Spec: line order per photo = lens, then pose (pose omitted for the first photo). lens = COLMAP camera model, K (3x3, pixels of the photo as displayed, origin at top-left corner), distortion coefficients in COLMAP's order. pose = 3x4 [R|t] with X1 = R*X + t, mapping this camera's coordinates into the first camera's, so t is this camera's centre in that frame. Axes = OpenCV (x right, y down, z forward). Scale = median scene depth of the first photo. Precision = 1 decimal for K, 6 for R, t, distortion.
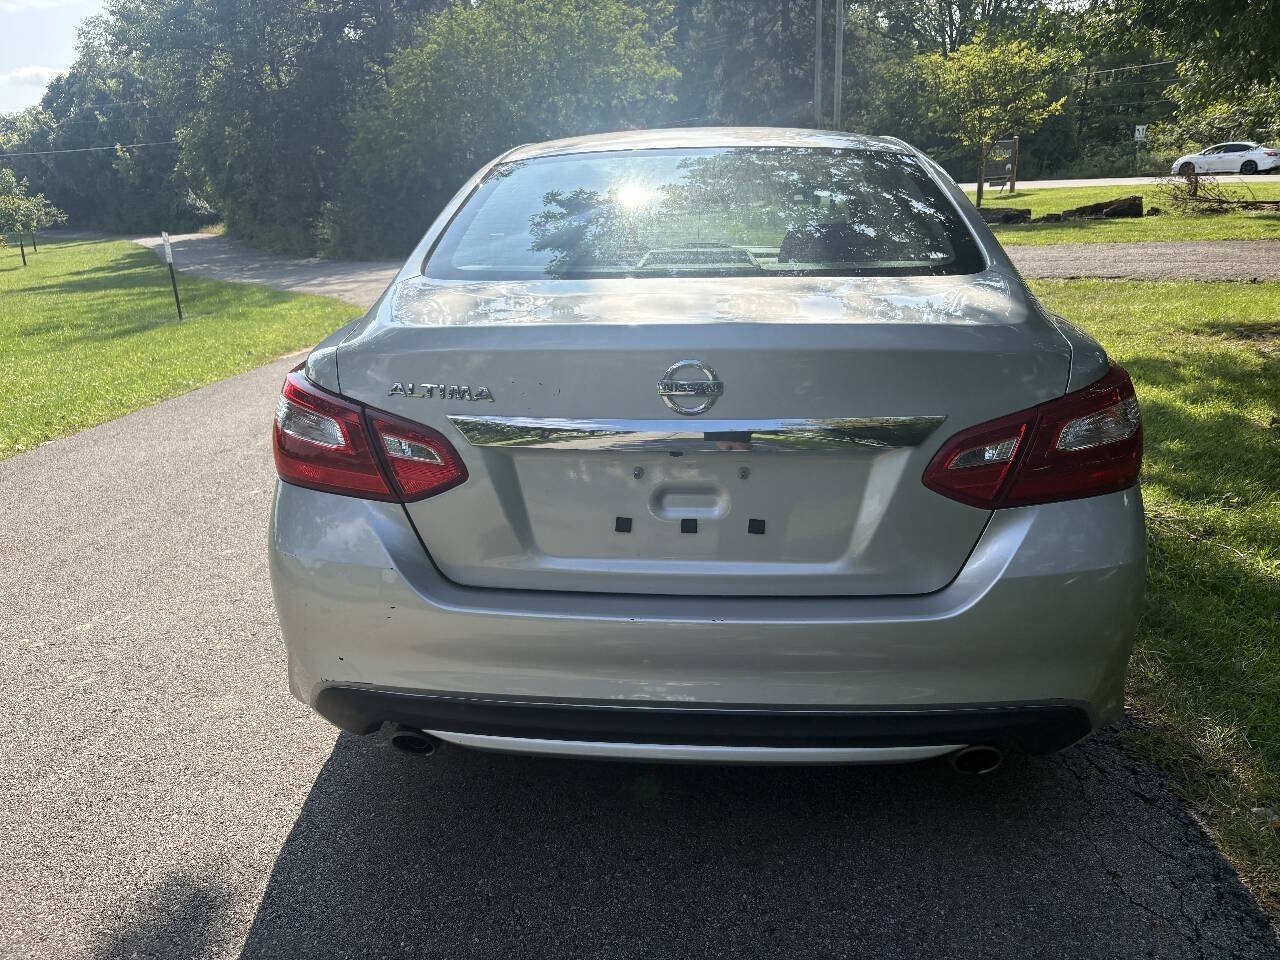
lens RADIAL K [[978.5, 0, 630.5], [0, 978.5, 476.1], [0, 0, 1]] dist [0.031197, -0.035847]
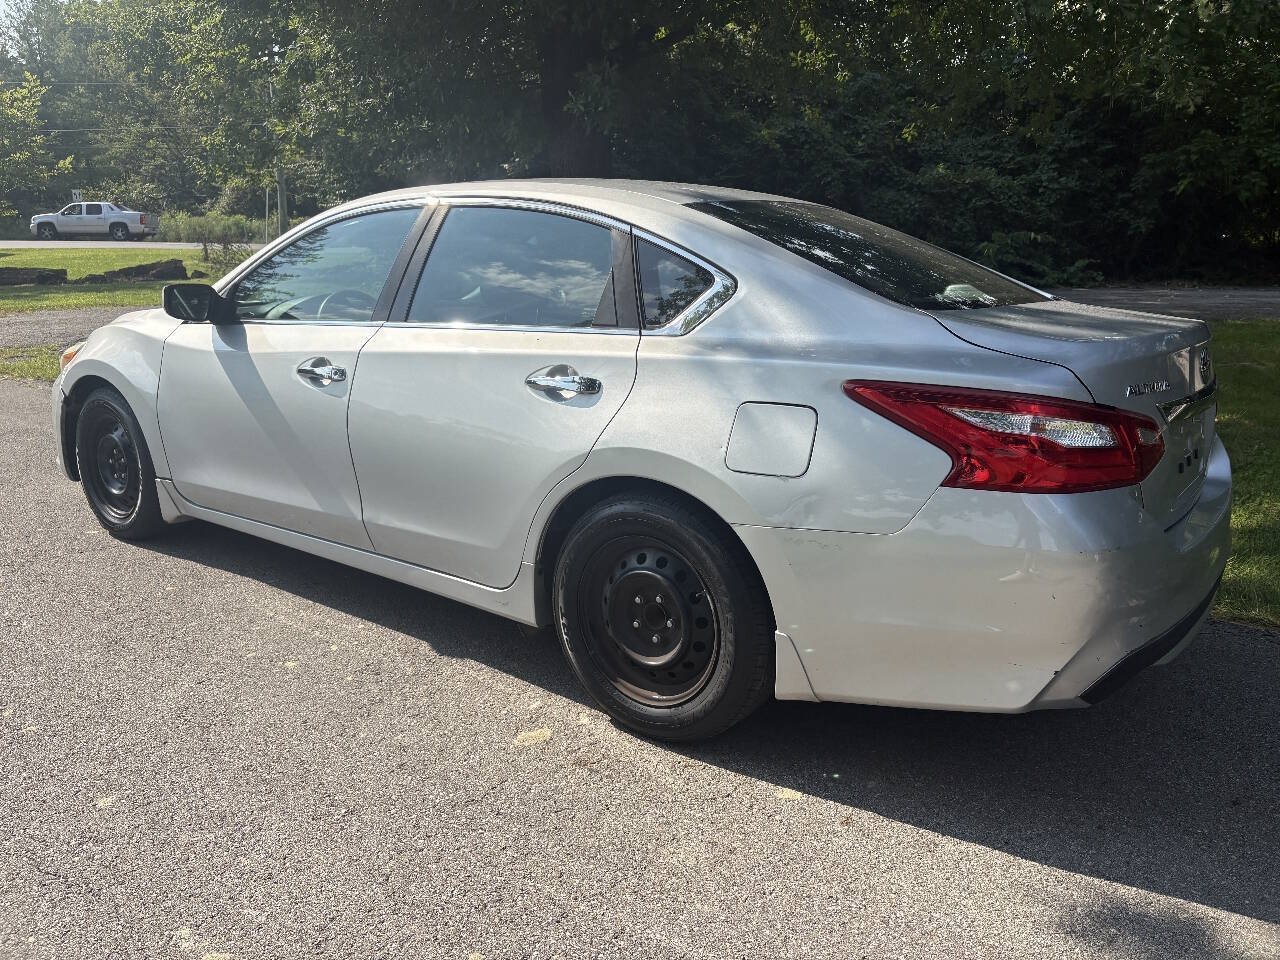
lens RADIAL K [[978.5, 0, 632.3], [0, 978.5, 476.4], [0, 0, 1]] dist [0.031197, -0.035847]
pose [[0.537884, -0.160755, 0.827550, -1.368210], [0.211313, 0.976021, 0.052248, -0.153502], [-0.816105, 0.146769, 0.558955, 0.717194]]
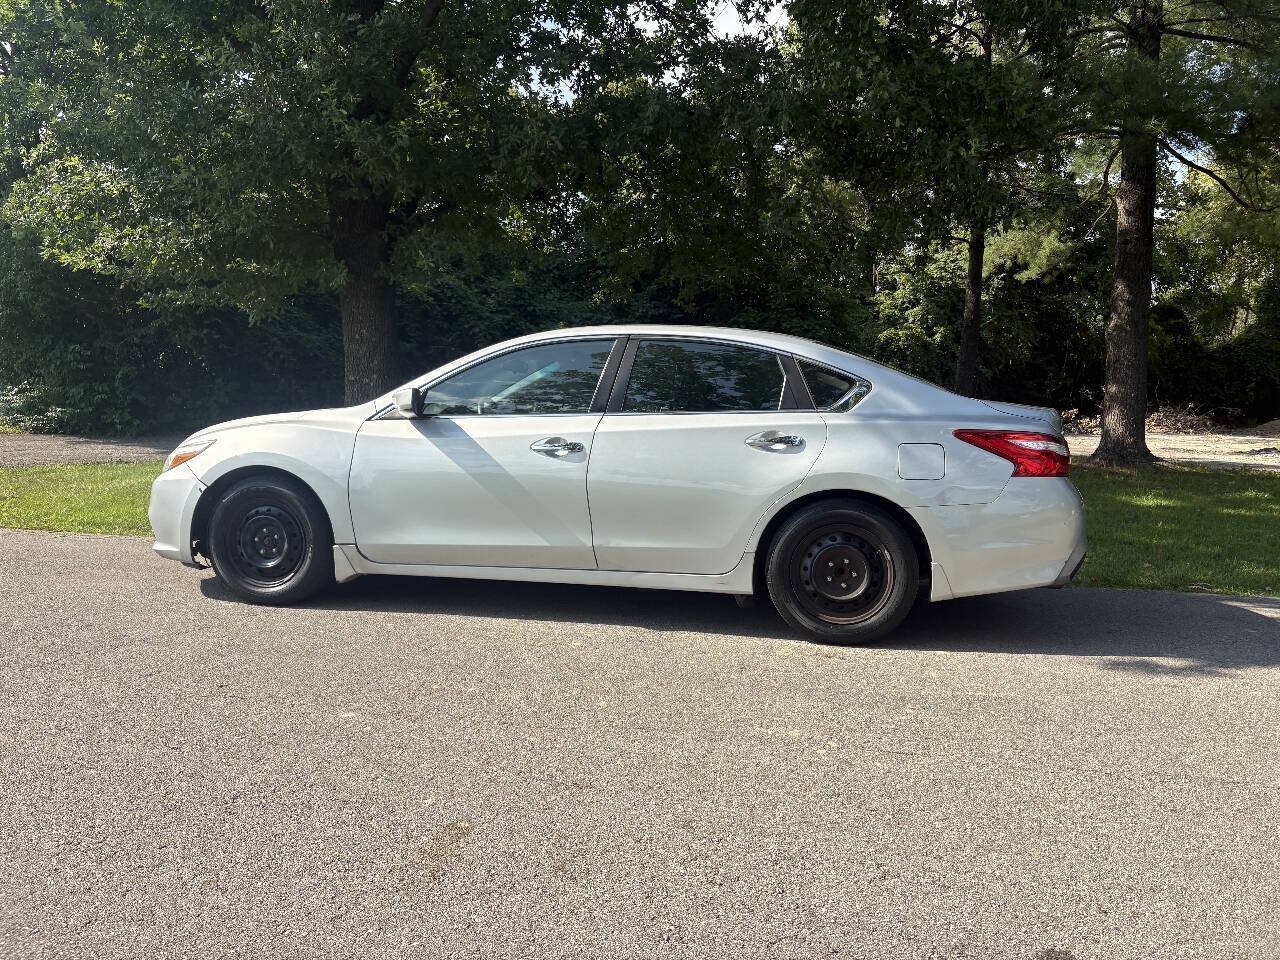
lens RADIAL K [[978.5, 0, 638.5], [0, 978.5, 470.4], [0, 0, 1]] dist [0.031197, -0.035847]
pose [[0.103236, -0.040043, 0.993851, -2.576445], [0.252401, 0.967538, 0.012765, -0.270133], [-0.962100, 0.249531, 0.109992, 1.585205]]
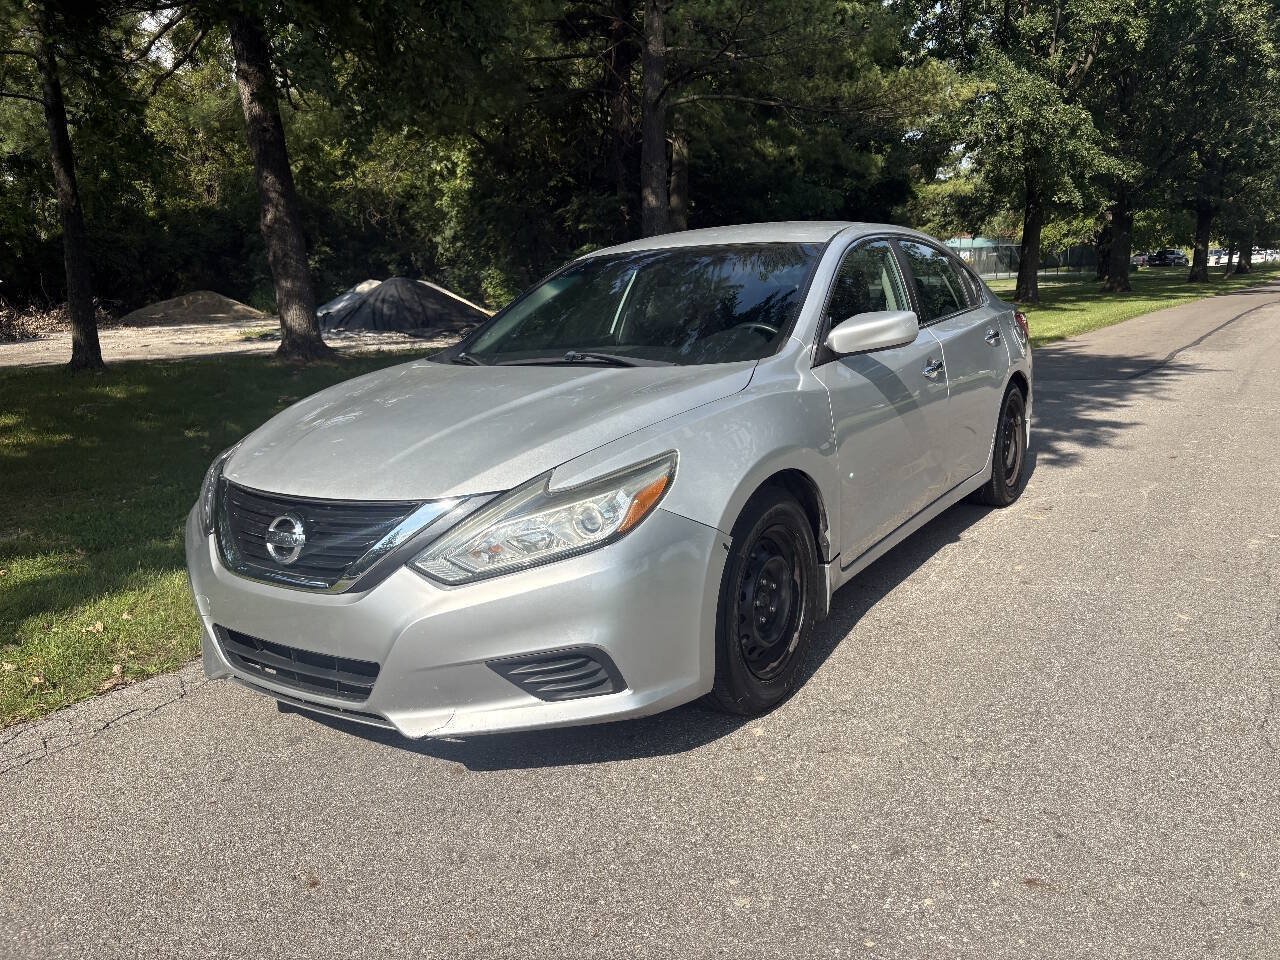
lens RADIAL K [[978.5, 0, 653.8], [0, 978.5, 479.5], [0, 0, 1]] dist [0.031197, -0.035847]
pose [[-0.887343, -0.028487, 0.460228, -0.706302], [0.189666, 0.887199, 0.420601, -1.093233], [-0.420296, 0.460507, -0.781847, 3.923808]]
